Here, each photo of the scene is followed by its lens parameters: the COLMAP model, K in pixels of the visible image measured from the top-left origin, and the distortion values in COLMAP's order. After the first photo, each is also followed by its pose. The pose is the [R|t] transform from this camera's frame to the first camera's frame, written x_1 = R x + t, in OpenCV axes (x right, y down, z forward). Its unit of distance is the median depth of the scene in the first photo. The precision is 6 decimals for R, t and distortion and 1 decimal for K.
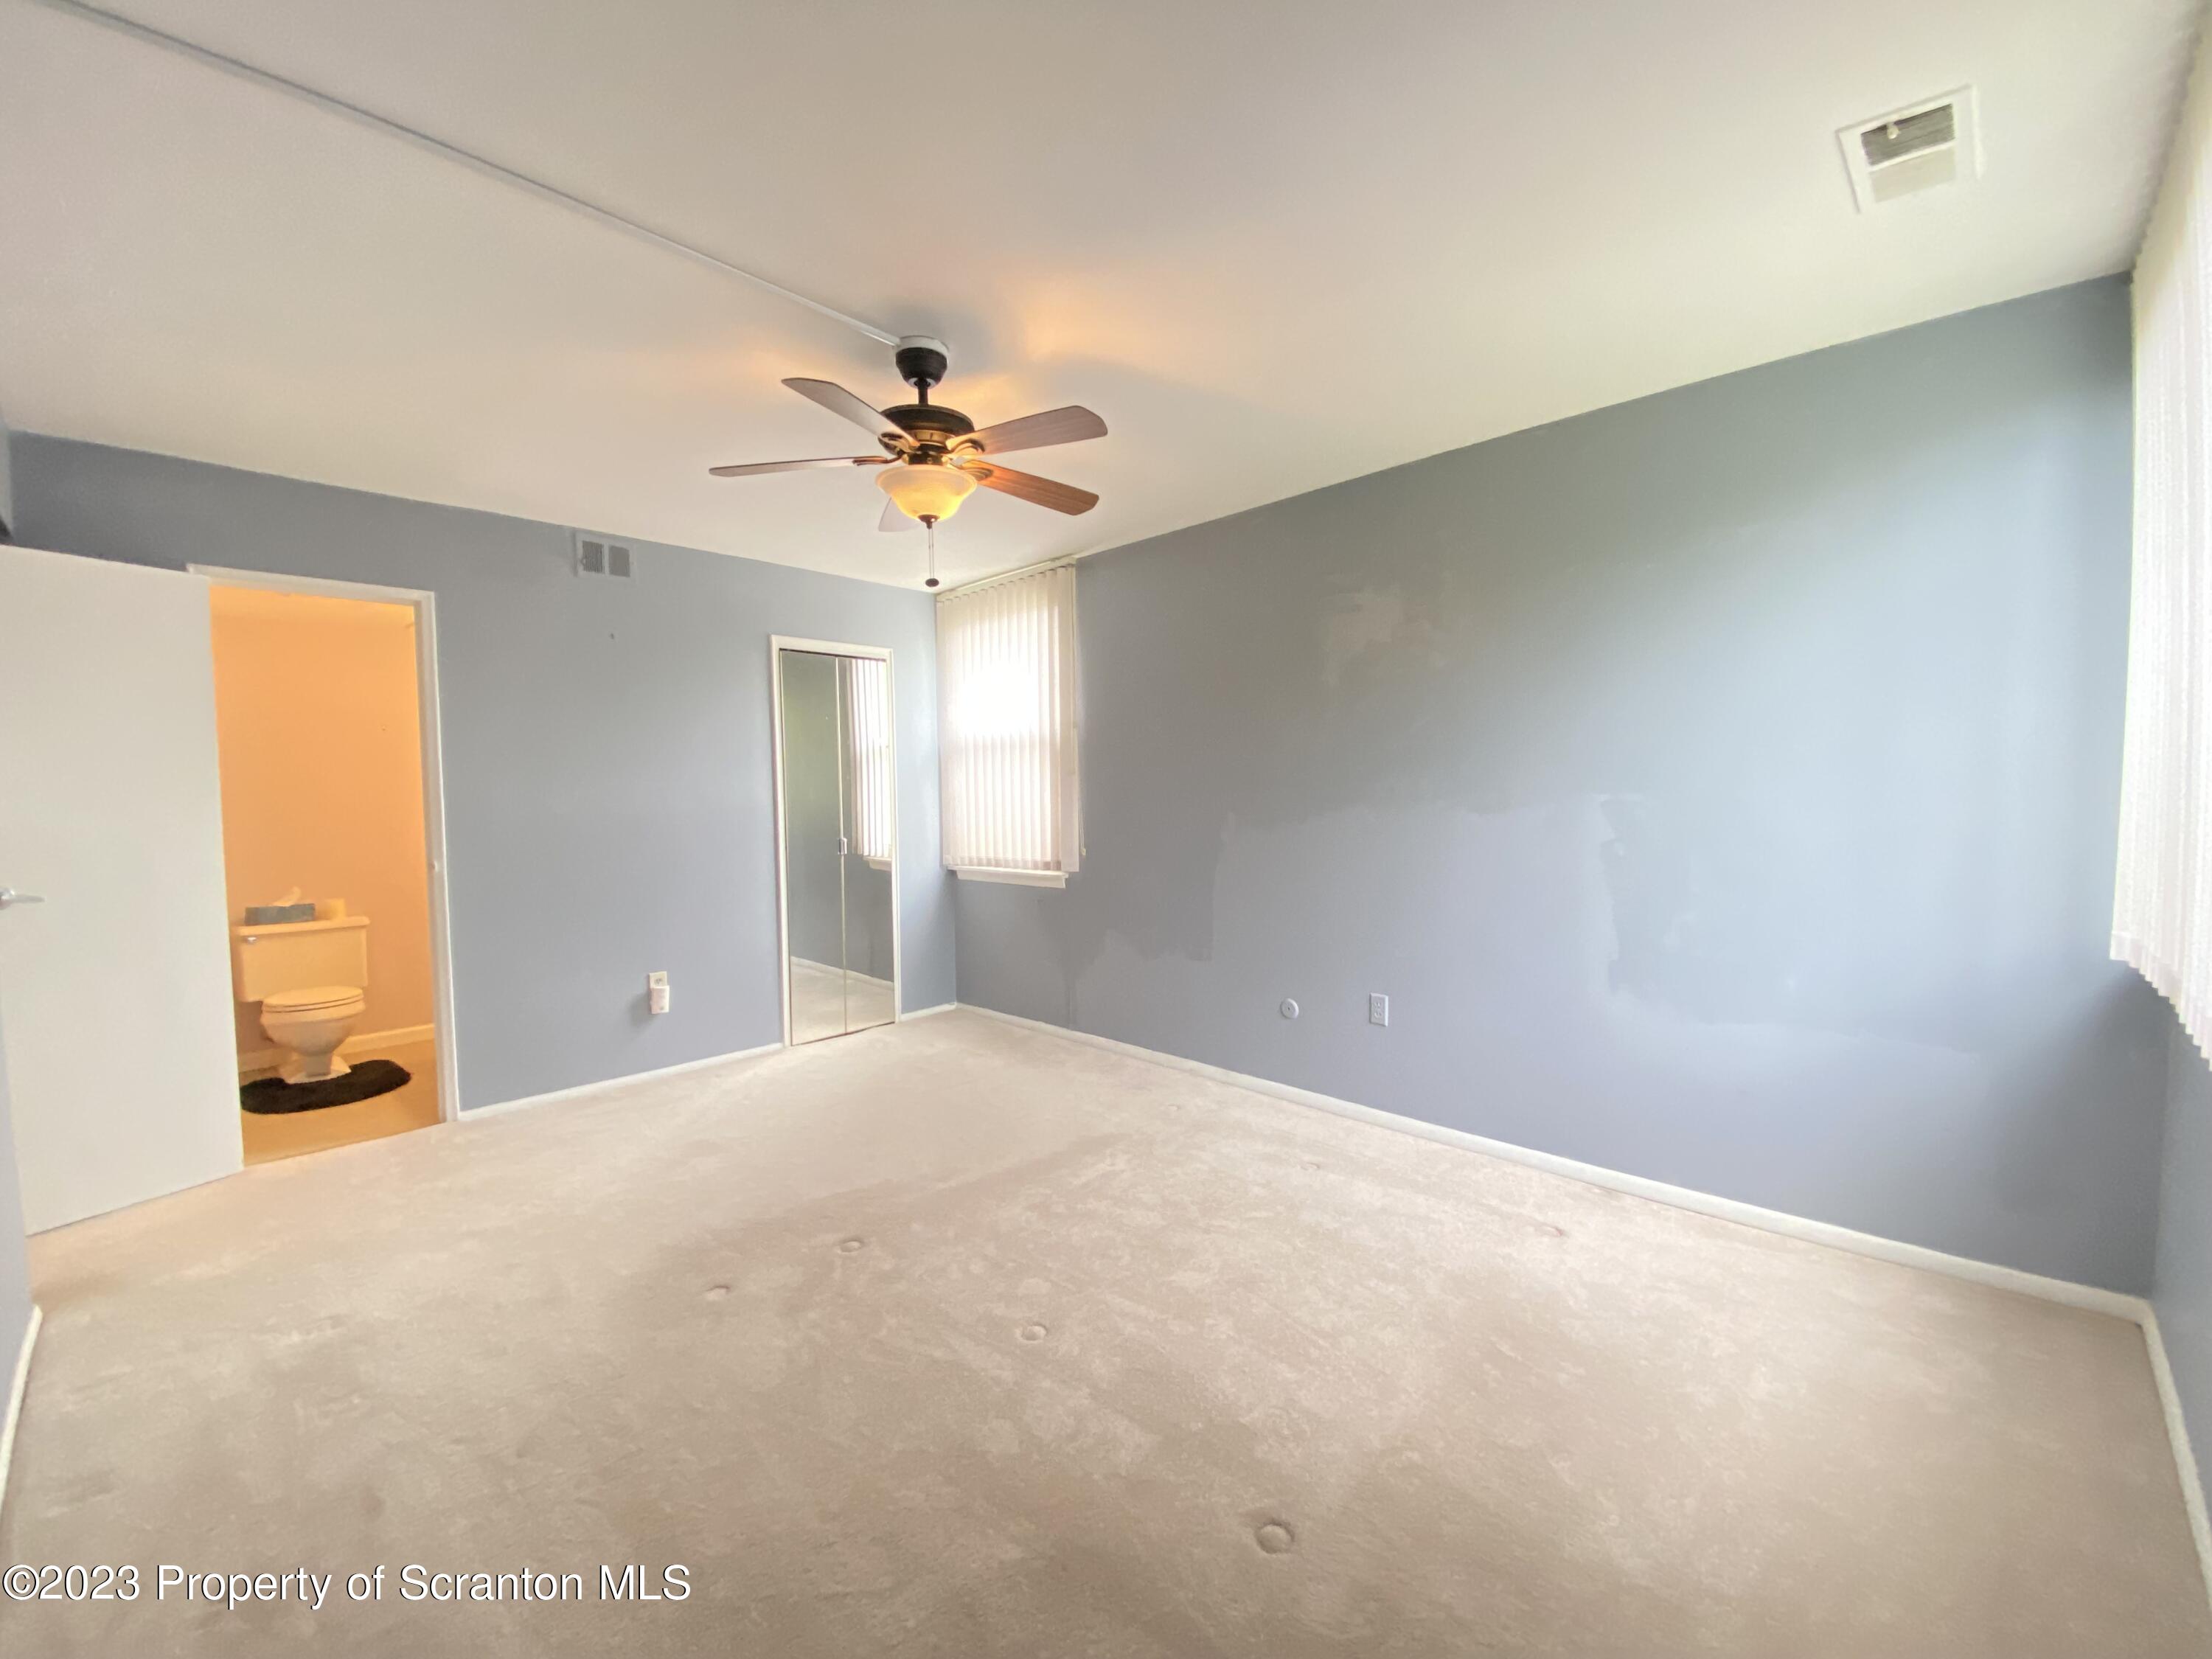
lens RADIAL K [[904.0, 0, 1106.0], [0, 904.0, 829.5], [0, 0, 1]] dist [0.000788, -0.012344]
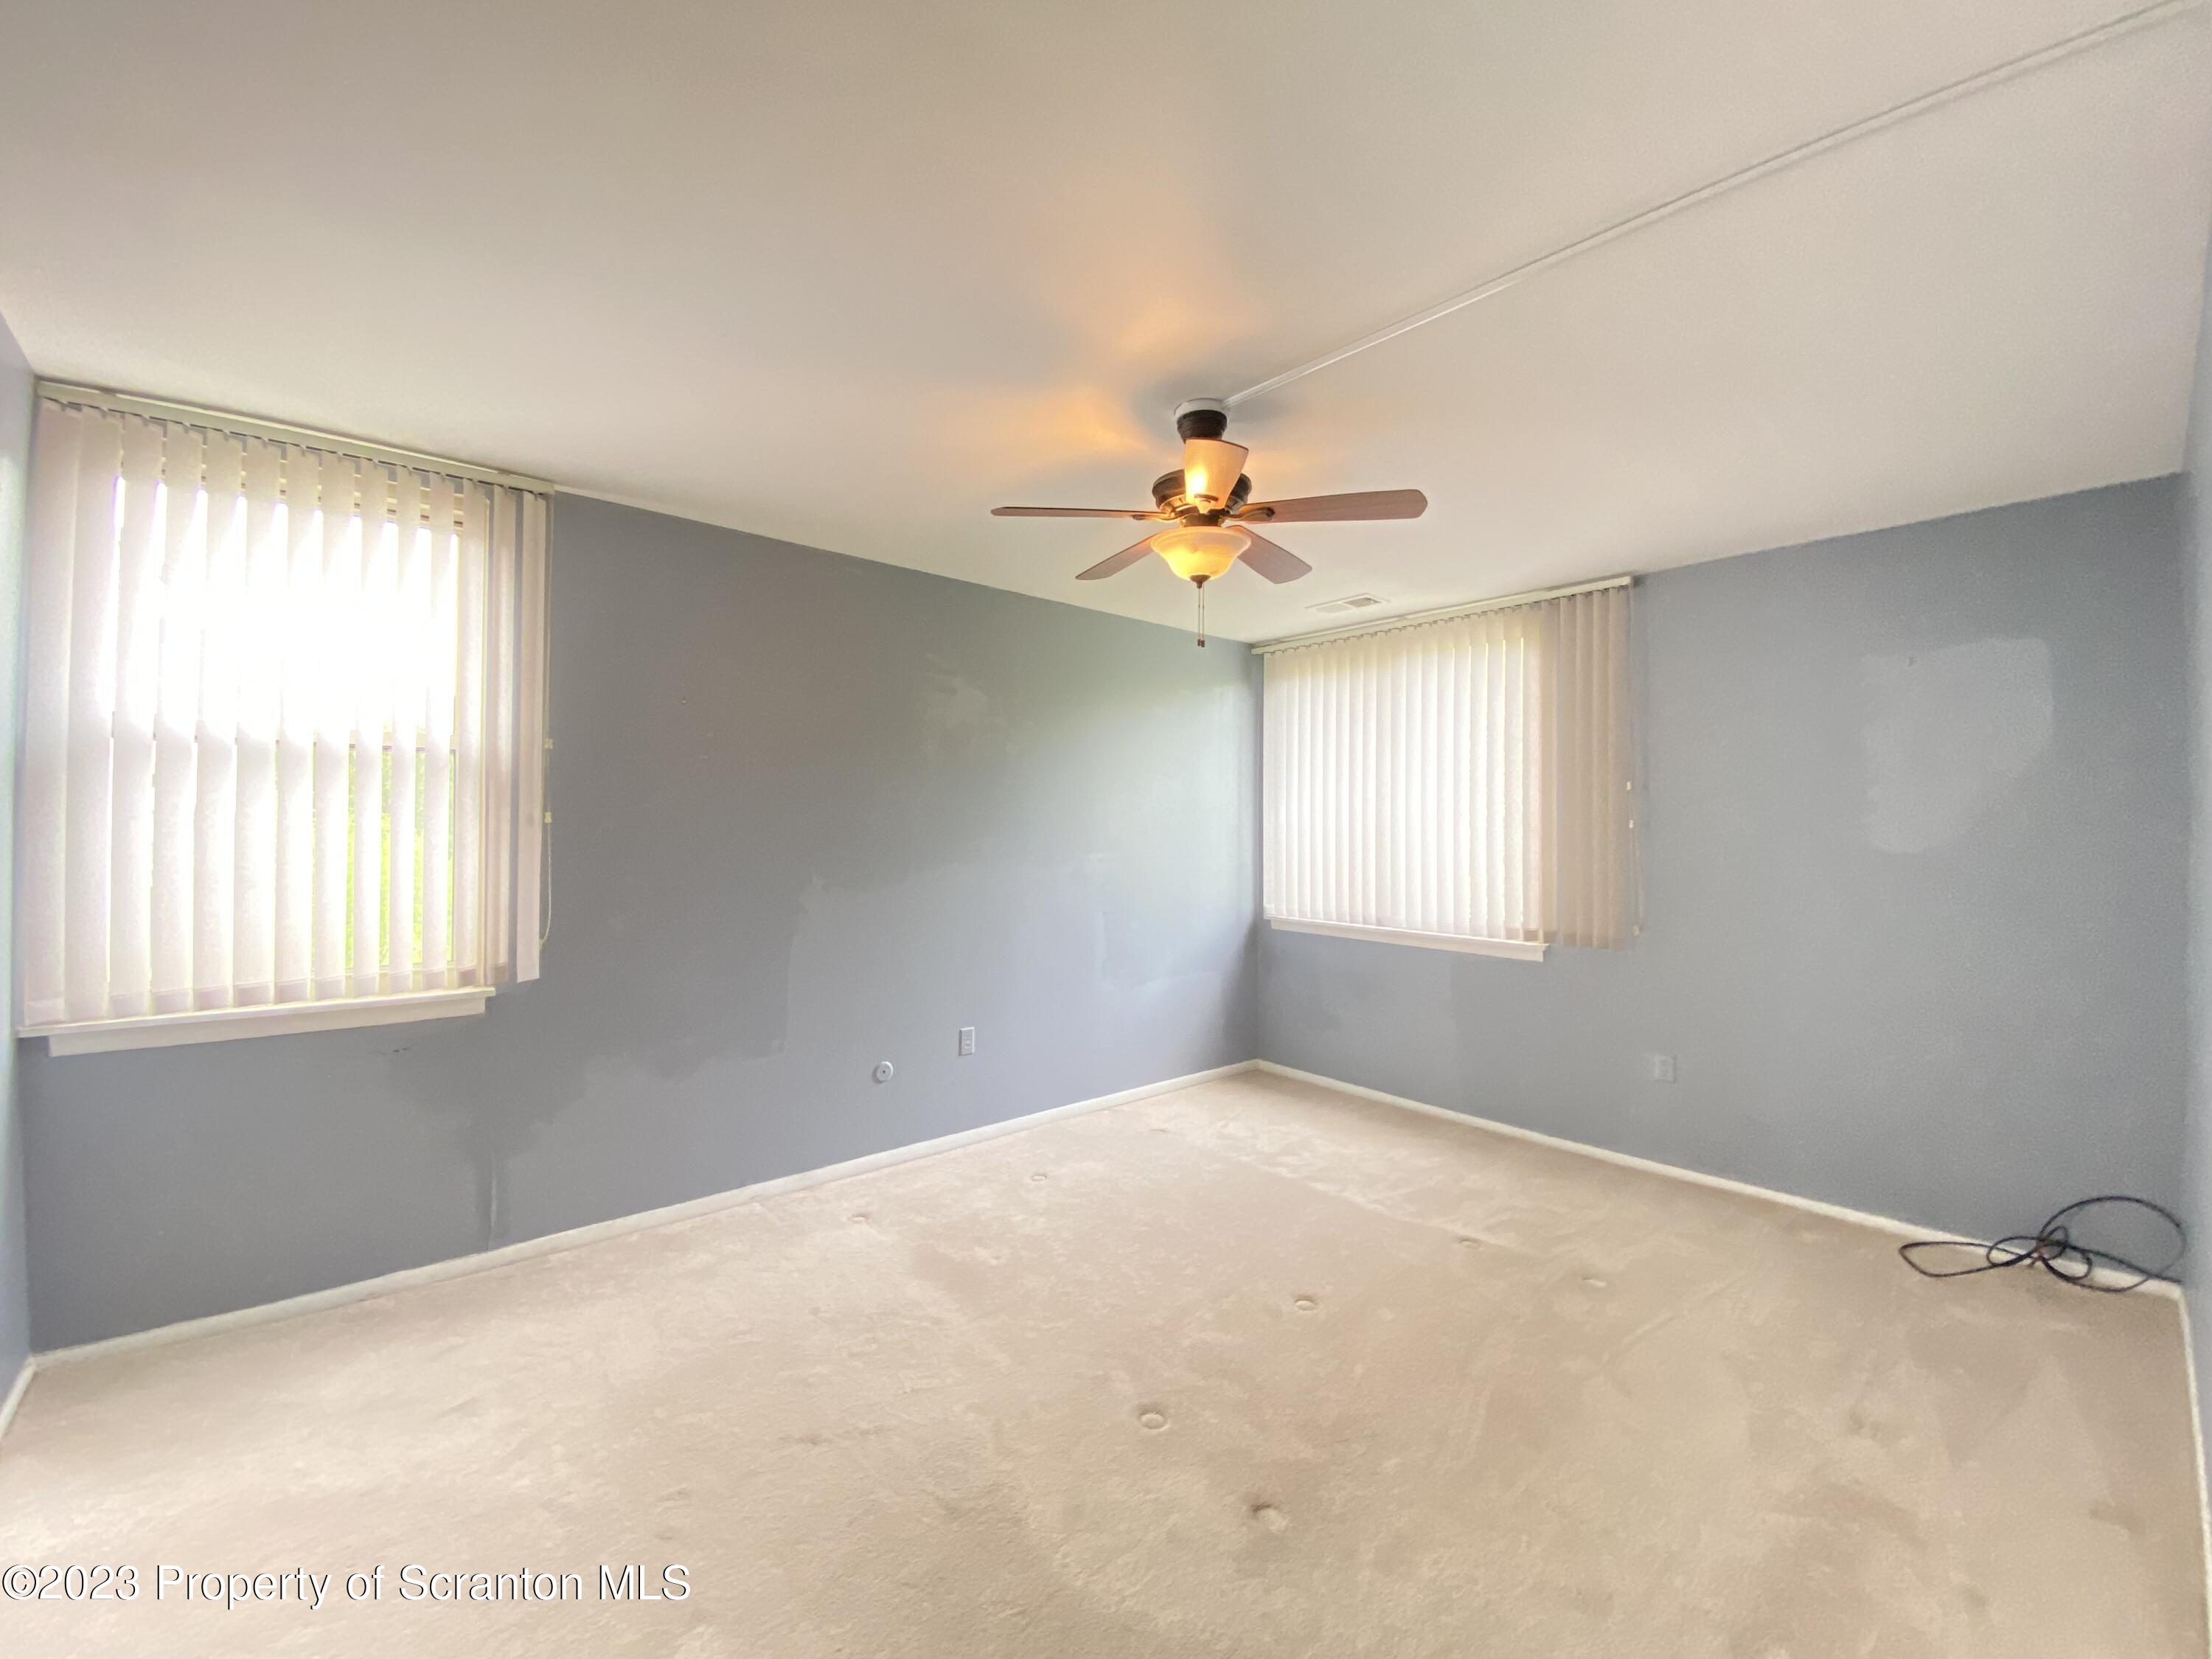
lens RADIAL K [[861.1, 0, 1106.0], [0, 861.1, 829.5], [0, 0, 1]] dist [-0.046095, -0.000040]
pose [[0.047085, 0.032633, 0.998358, -0.678958], [0.043850, 0.998435, -0.034703, -0.021057], [-0.997928, 0.045412, 0.045580, 0.663174]]
